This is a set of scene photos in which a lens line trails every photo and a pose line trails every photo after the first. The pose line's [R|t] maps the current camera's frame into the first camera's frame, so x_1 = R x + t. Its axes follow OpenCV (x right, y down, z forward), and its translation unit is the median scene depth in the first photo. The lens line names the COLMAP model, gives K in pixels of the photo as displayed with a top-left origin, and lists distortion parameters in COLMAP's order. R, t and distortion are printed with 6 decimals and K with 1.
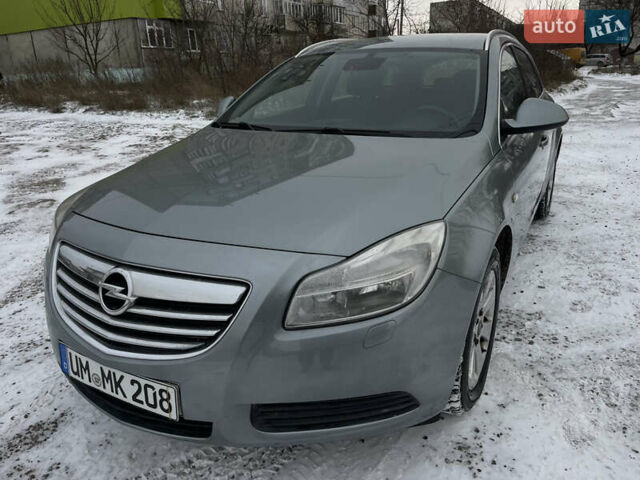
lens RADIAL K [[478.0, 0, 319.6], [0, 478.0, 240.6], [0, 0, 1]] dist [0.081086, -0.098293]
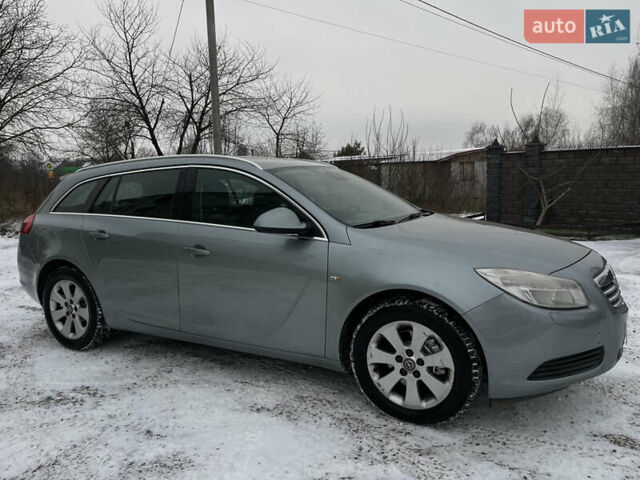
lens RADIAL K [[481.9, 0, 316.7], [0, 481.9, 238.7], [0, 0, 1]] dist [0.077772, -0.103391]
pose [[-0.018669, -0.100086, 0.994804, -2.180930], [0.360212, 0.927487, 0.100074, -0.616419], [-0.932683, 0.360209, 0.018737, 1.873770]]
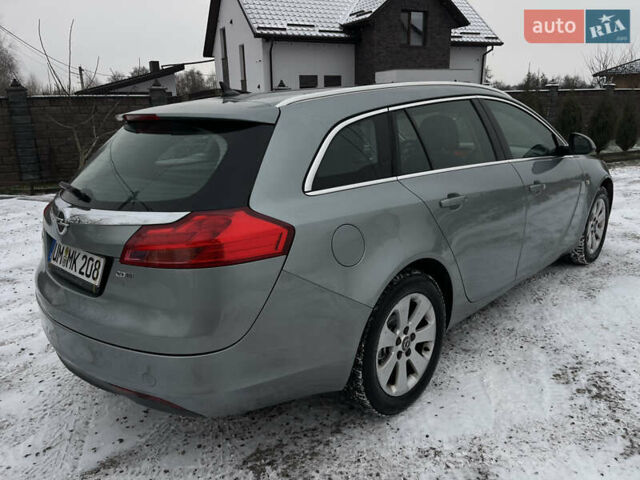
lens RADIAL K [[478.0, 0, 319.6], [0, 478.0, 240.6], [0, 0, 1]] dist [0.081086, -0.098293]
pose [[-0.963024, -0.010258, 0.269220, 0.142713], [0.147304, 0.816639, 0.558034, -1.578920], [-0.225580, 0.577058, -0.784932, 4.232034]]
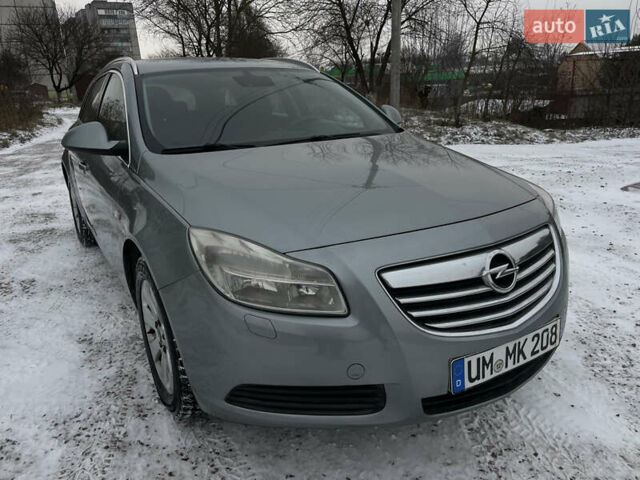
lens RADIAL K [[481.9, 0, 316.7], [0, 481.9, 238.7], [0, 0, 1]] dist [0.077772, -0.103391]
pose [[0.490954, -0.252130, 0.833903, -1.395545], [0.313051, 0.944328, 0.101210, -0.186215], [-0.812996, 0.211365, 0.542551, 0.673912]]
